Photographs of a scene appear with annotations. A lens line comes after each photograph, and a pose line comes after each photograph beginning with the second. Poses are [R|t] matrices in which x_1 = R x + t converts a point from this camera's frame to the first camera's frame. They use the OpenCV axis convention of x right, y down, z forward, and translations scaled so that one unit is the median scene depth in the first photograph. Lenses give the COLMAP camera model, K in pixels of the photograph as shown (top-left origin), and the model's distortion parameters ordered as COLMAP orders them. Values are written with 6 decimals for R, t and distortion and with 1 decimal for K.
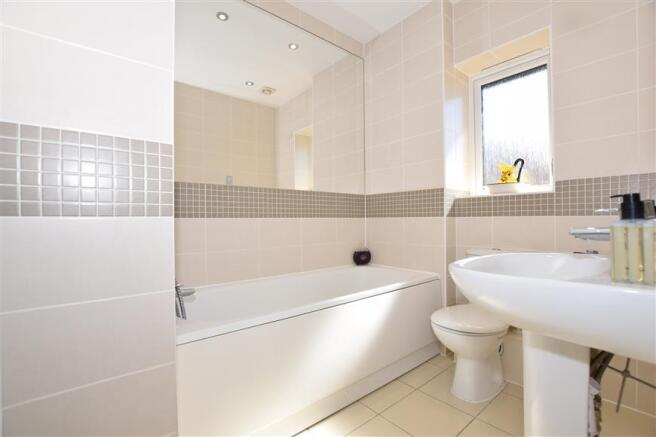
lens RADIAL K [[290.0, 0, 328.7], [0, 290.0, 221.7], [0, 0, 1]] dist [-0.034660, 0.000201]
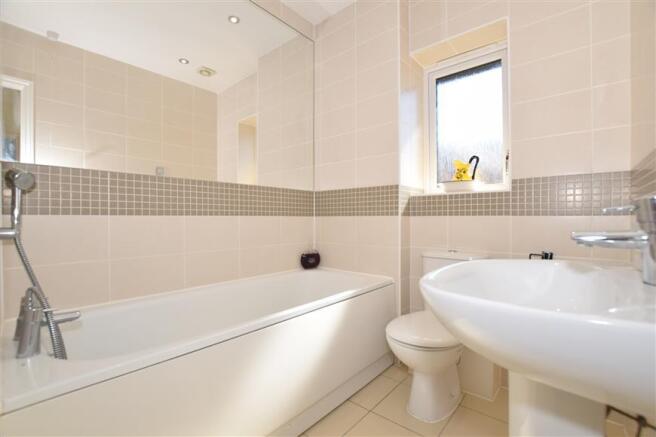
lens RADIAL K [[290.0, 0, 328.7], [0, 290.0, 221.7], [0, 0, 1]] dist [-0.034660, 0.000201]
pose [[0.986589, 0.003585, 0.163187, 0.028433], [-0.004249, 0.999984, 0.003718, -0.001204], [-0.163171, -0.004362, 0.986588, 0.121619]]
